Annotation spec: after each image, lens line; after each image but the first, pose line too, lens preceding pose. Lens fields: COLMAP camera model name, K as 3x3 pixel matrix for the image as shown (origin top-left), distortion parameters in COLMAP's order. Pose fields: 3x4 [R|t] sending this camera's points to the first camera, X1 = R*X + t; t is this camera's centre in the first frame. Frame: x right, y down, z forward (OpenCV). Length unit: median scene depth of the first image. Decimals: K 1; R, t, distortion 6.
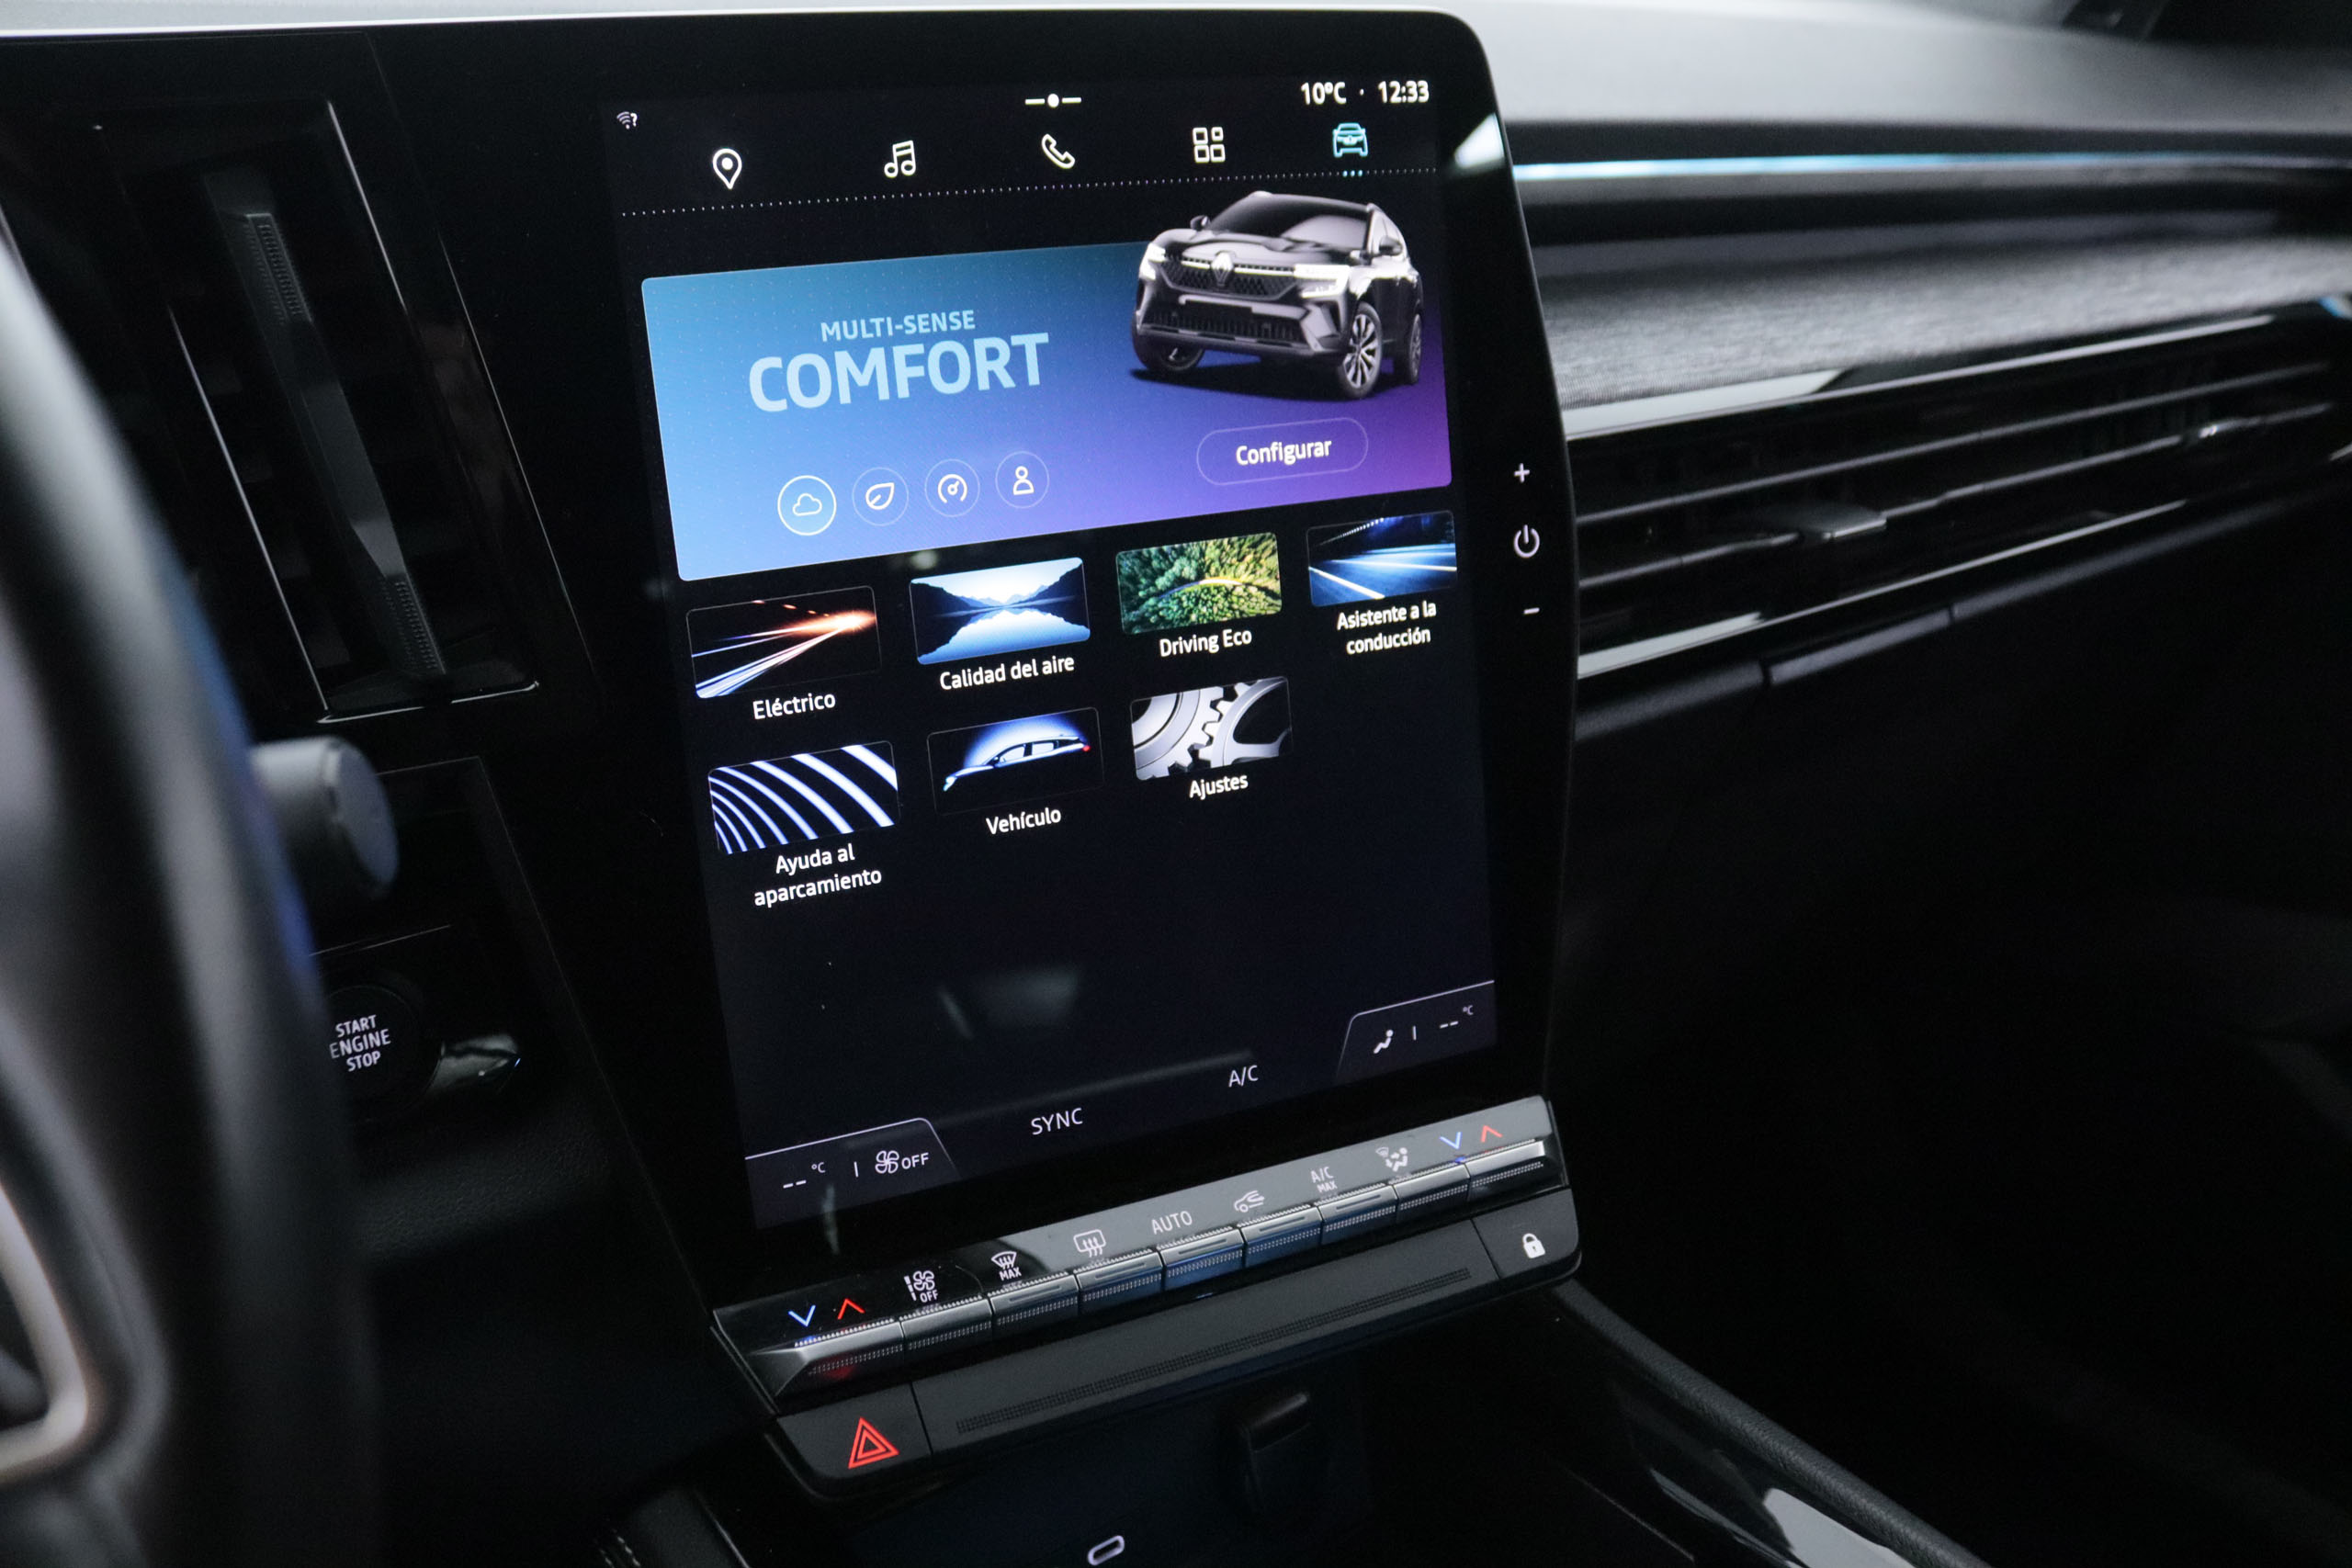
lens RADIAL K [[1913.5, 0, 1167.6], [0, 1913.5, 788.5], [0, 0, 1]] dist [-0.158452, 0.120853]
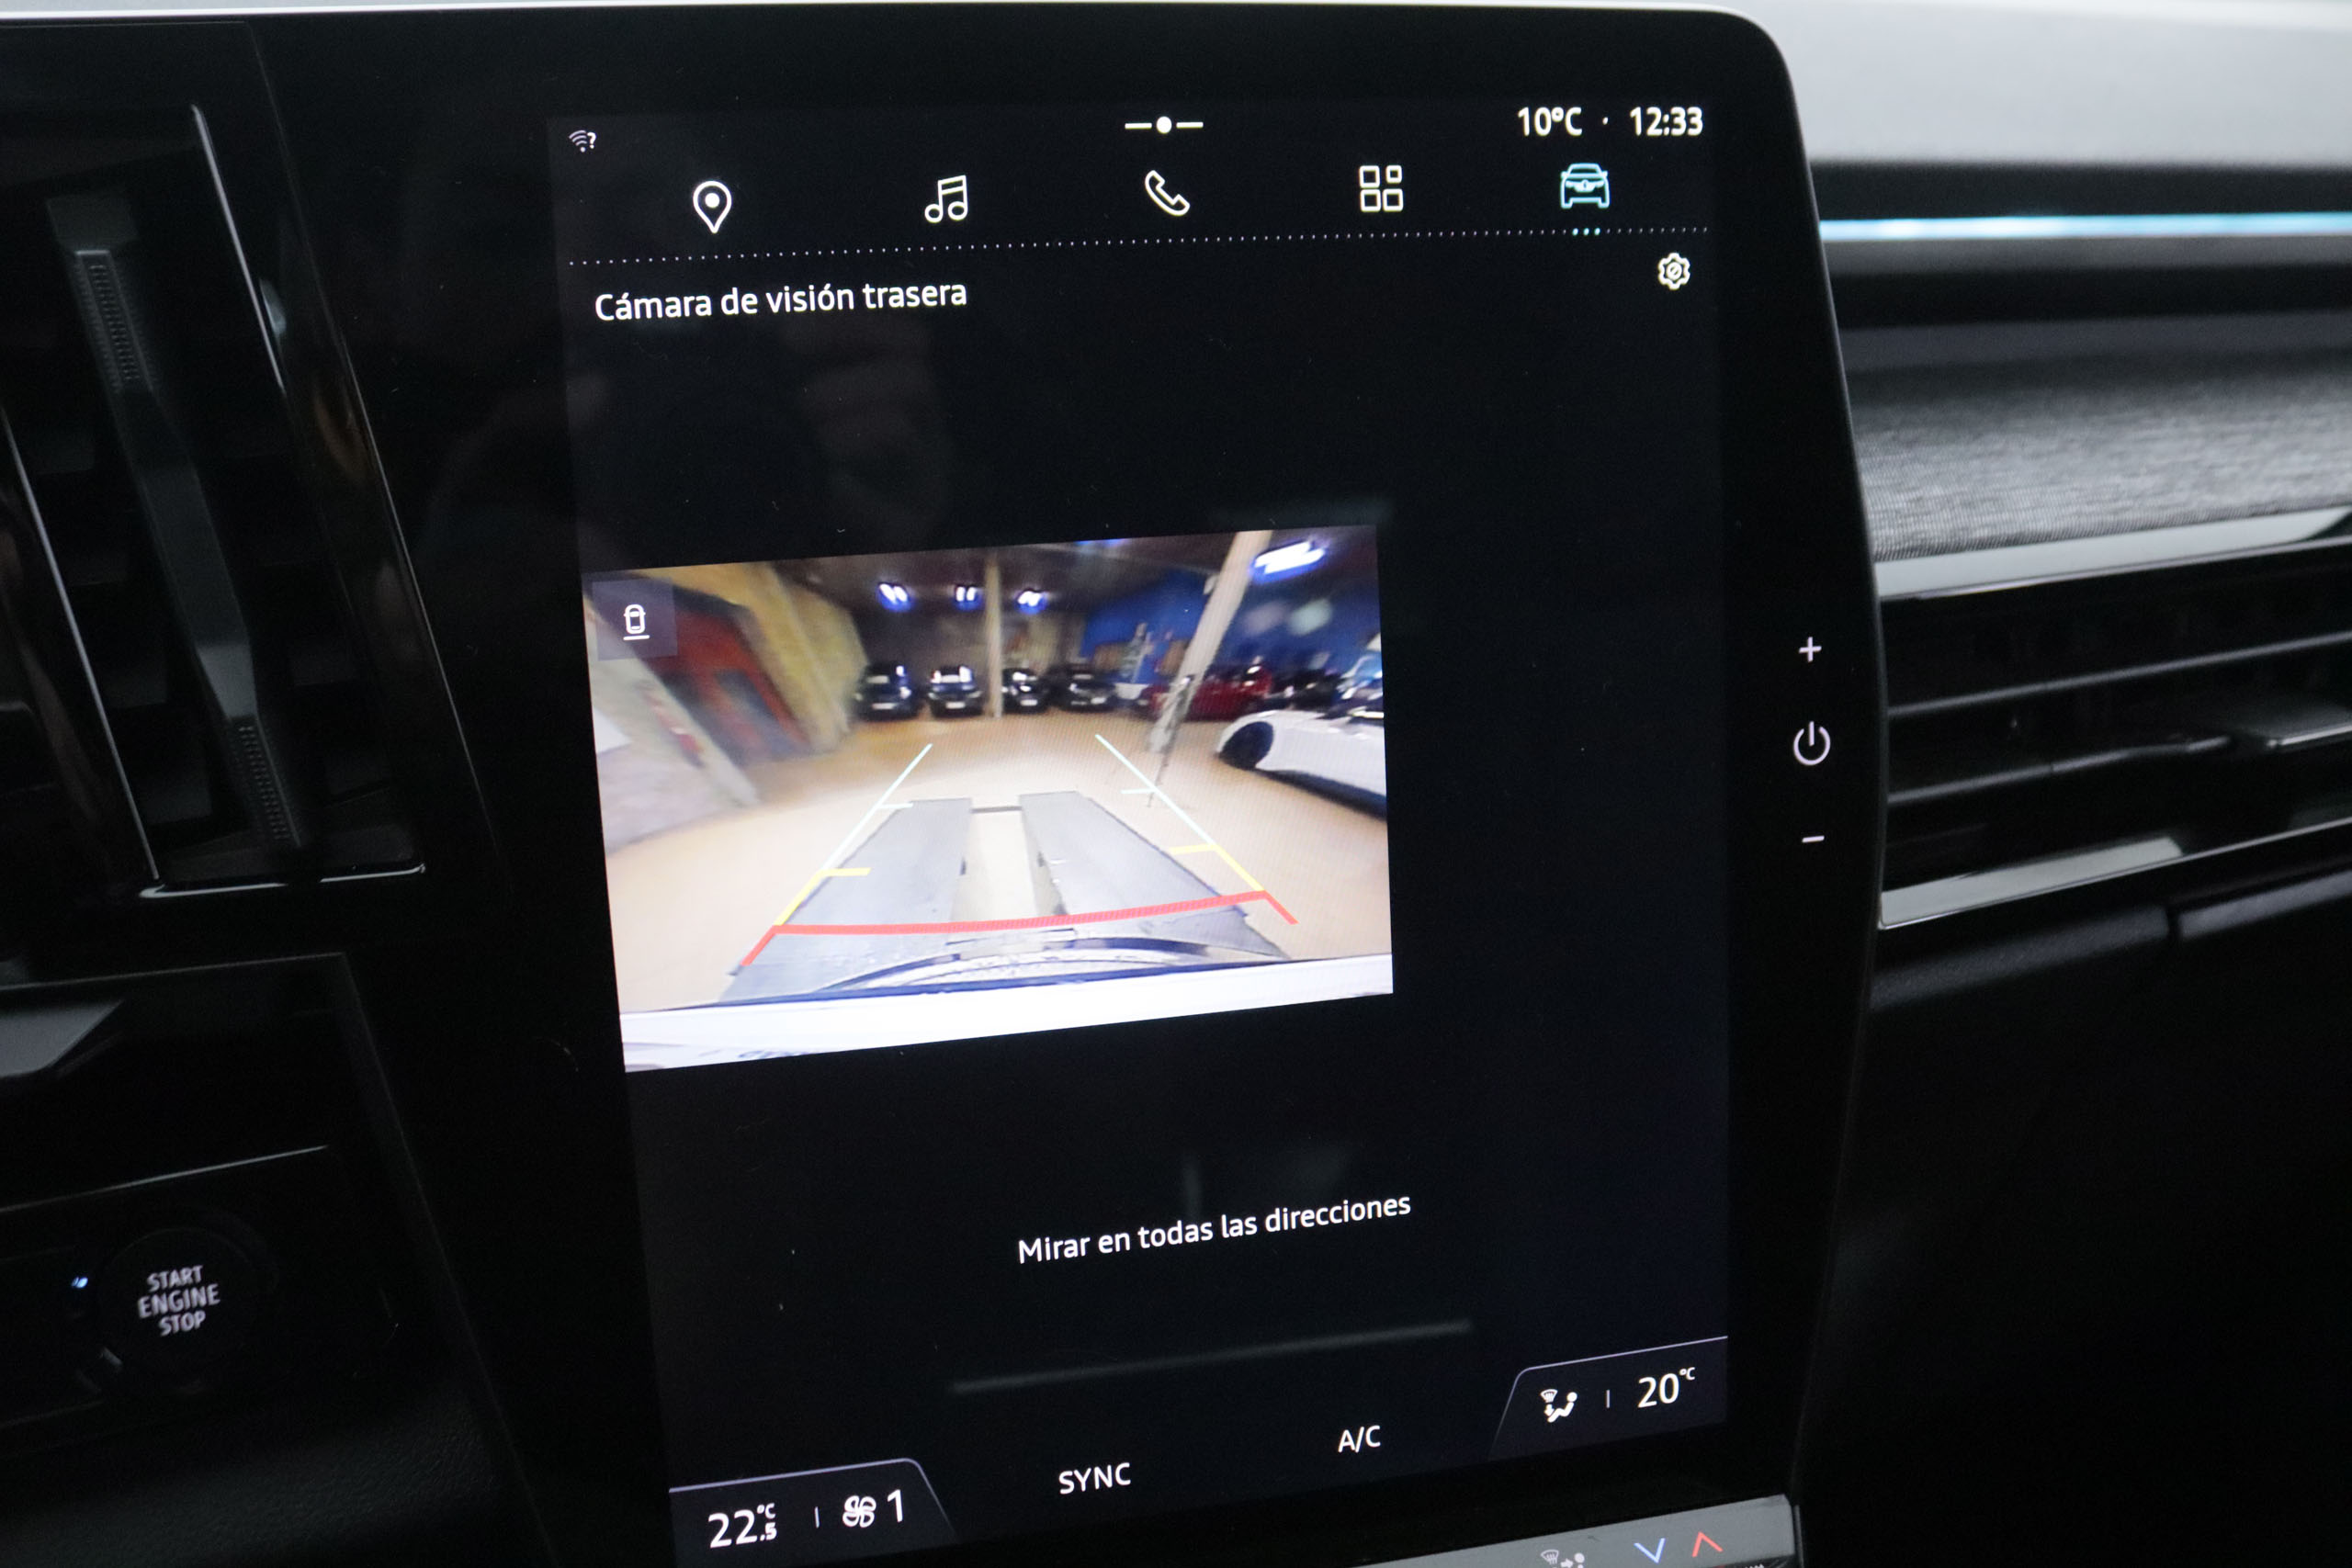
lens RADIAL K [[2156.6, 0, 1176.0], [0, 2156.6, 784.0], [0, 0, 1]] dist [-0.142172, 0.122647]
pose [[0.981063, 0.072041, -0.179792, 0.099792], [-0.079537, 0.996223, -0.034825, -0.068066], [0.176604, 0.048466, 0.983088, 0.161609]]
